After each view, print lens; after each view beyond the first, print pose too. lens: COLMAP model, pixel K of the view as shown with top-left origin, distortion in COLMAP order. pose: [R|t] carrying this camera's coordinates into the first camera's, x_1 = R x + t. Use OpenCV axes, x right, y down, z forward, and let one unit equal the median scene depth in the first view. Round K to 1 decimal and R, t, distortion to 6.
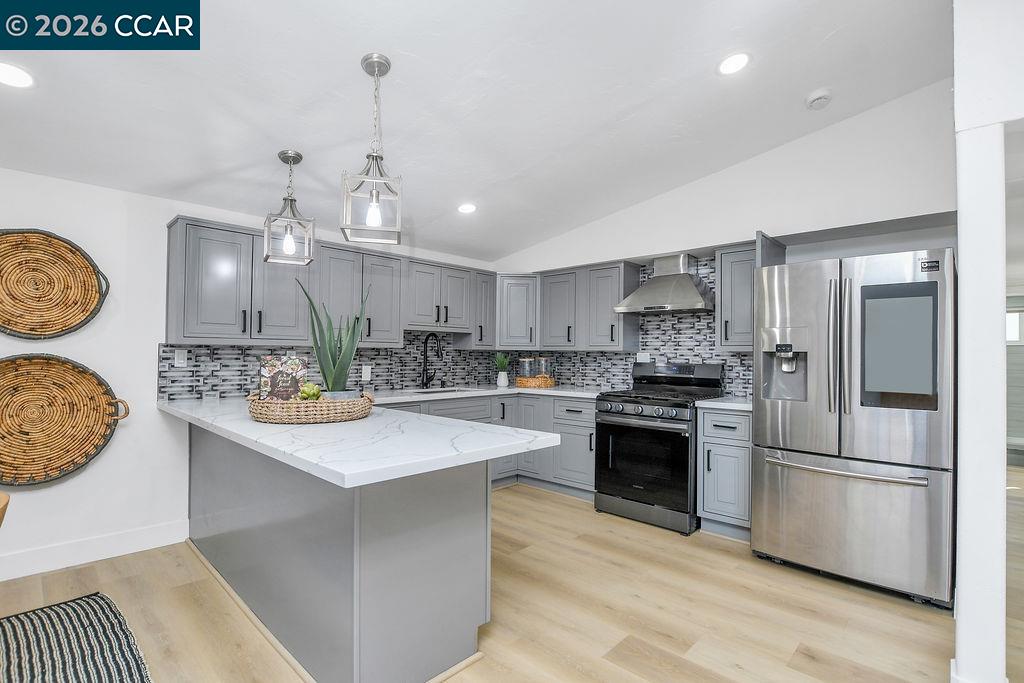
lens RADIAL K [[481.3, 0, 505.9], [0, 481.3, 347.9], [0, 0, 1]] dist [-0.021754, 0.002169]
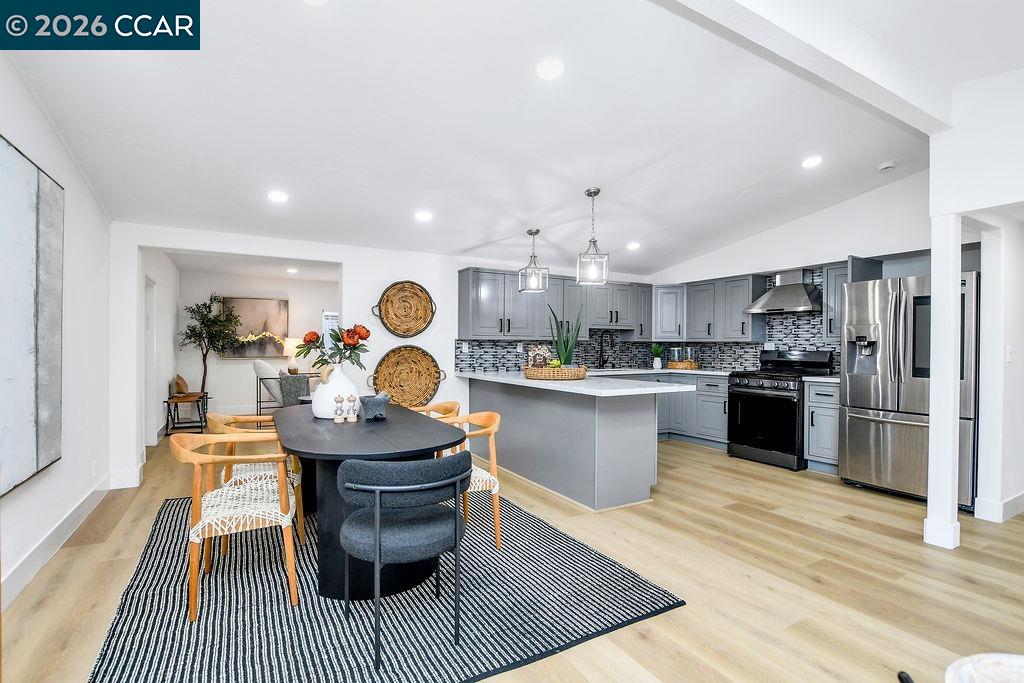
lens RADIAL K [[481.3, 0, 505.9], [0, 481.3, 347.9], [0, 0, 1]] dist [-0.021754, 0.002169]
pose [[0.957037, -0.002942, -0.289952, -0.033526], [0.007687, 0.999854, 0.015228, -0.002084], [0.289865, -0.016803, 0.956920, -0.618273]]
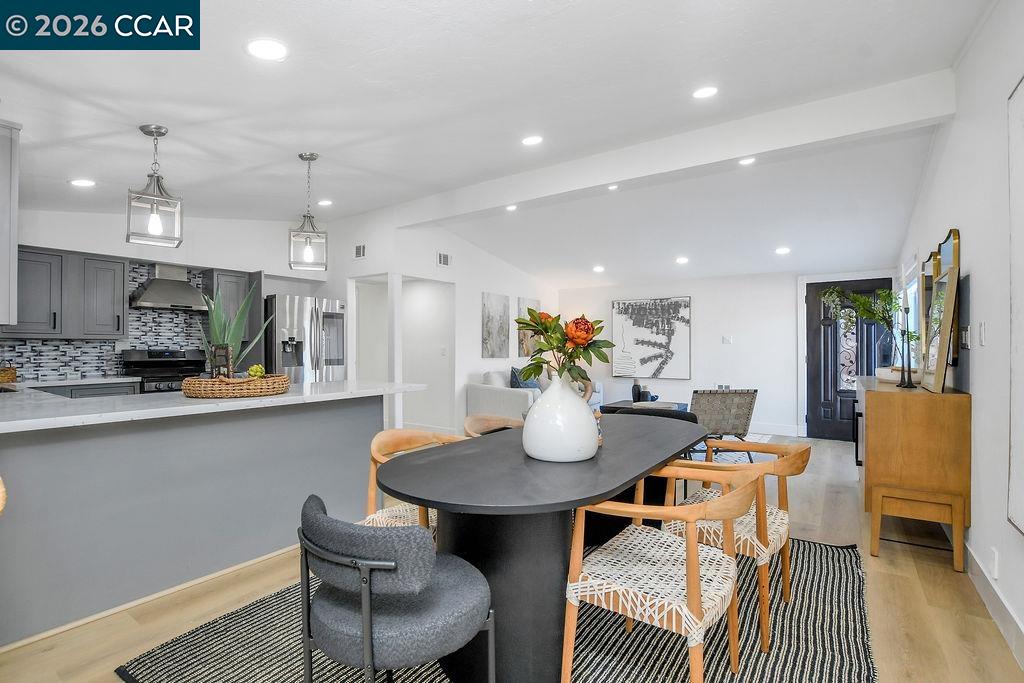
lens RADIAL K [[481.3, 0, 505.9], [0, 481.3, 347.9], [0, 0, 1]] dist [-0.021754, 0.002169]
pose [[-0.155216, -0.009261, 0.987837, -1.254559], [-0.013681, 0.999880, 0.007224, 0.007370], [-0.987786, -0.012393, -0.155324, 0.392817]]
